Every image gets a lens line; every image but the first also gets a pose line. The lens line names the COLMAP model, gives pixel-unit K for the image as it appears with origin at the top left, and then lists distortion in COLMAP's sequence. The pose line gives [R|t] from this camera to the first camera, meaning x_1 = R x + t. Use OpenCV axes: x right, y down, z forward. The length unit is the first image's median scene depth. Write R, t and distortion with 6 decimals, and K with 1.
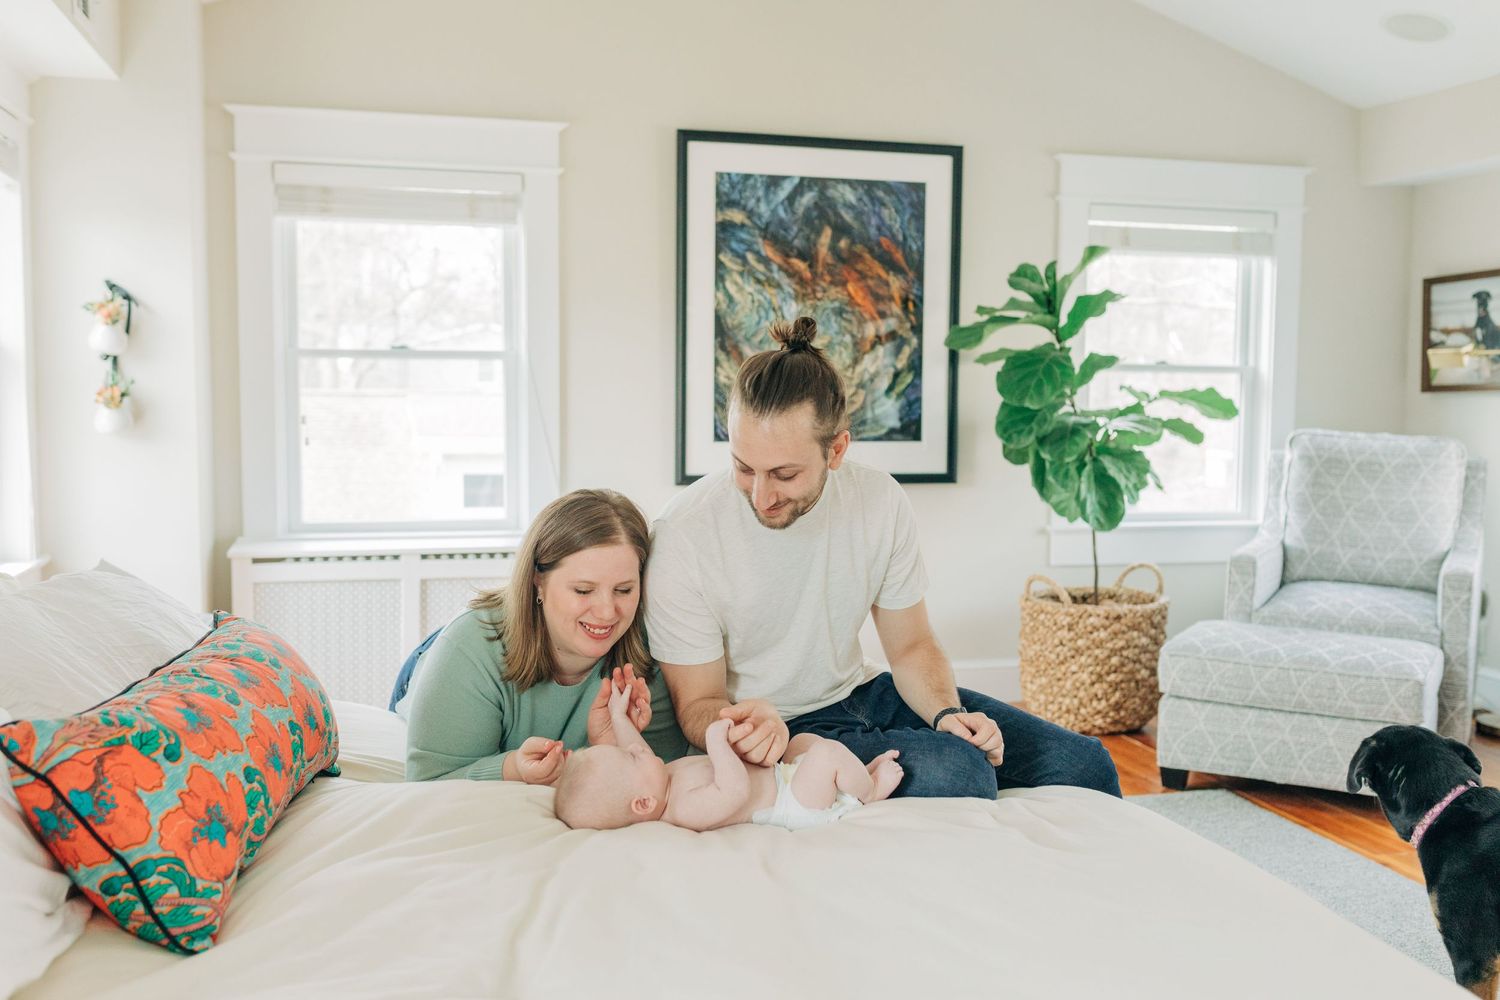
lens RADIAL K [[1406.8, 0, 750.0], [0, 1406.8, 500.0], [0, 0, 1]] dist [-0.012590, 0.005592]
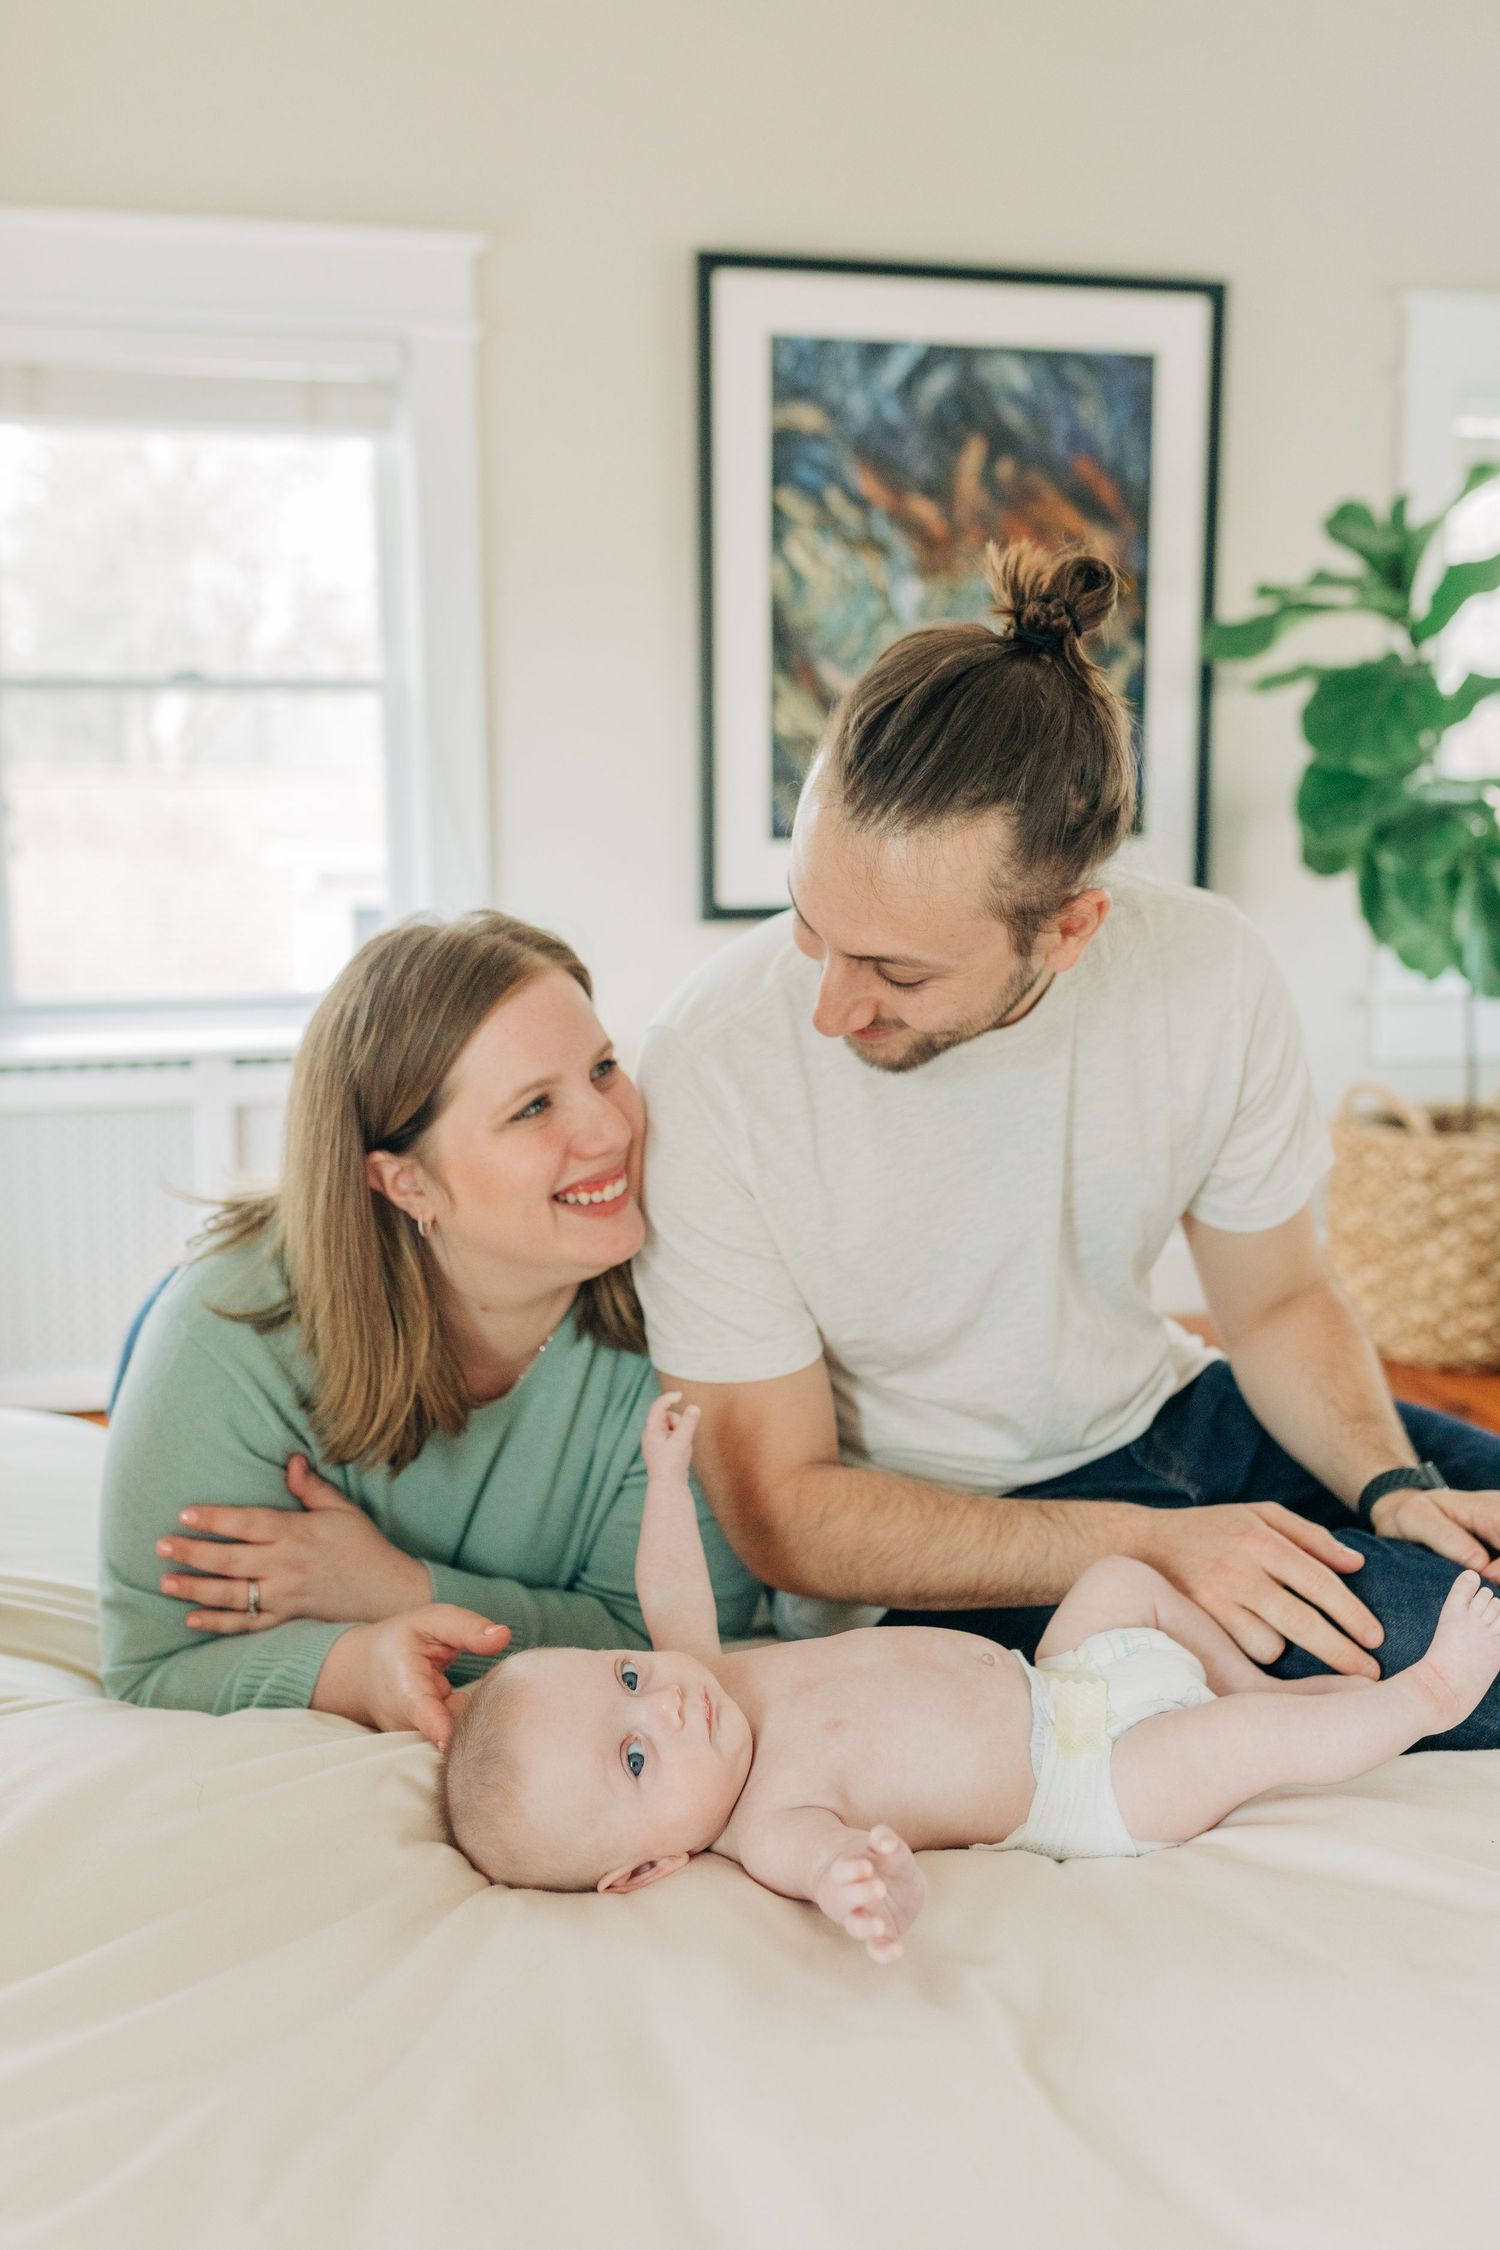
lens RADIAL K [[2110.2, 0, 750.0], [0, 2110.2, 1125.0], [0, 0, 1]] dist [-0.012590, 0.005592]
pose [[0.999718, -0.008578, -0.022145, -0.015895], [0.010505, 0.996028, 0.088420, -0.004758], [0.021298, -0.088628, 0.995837, 0.176675]]
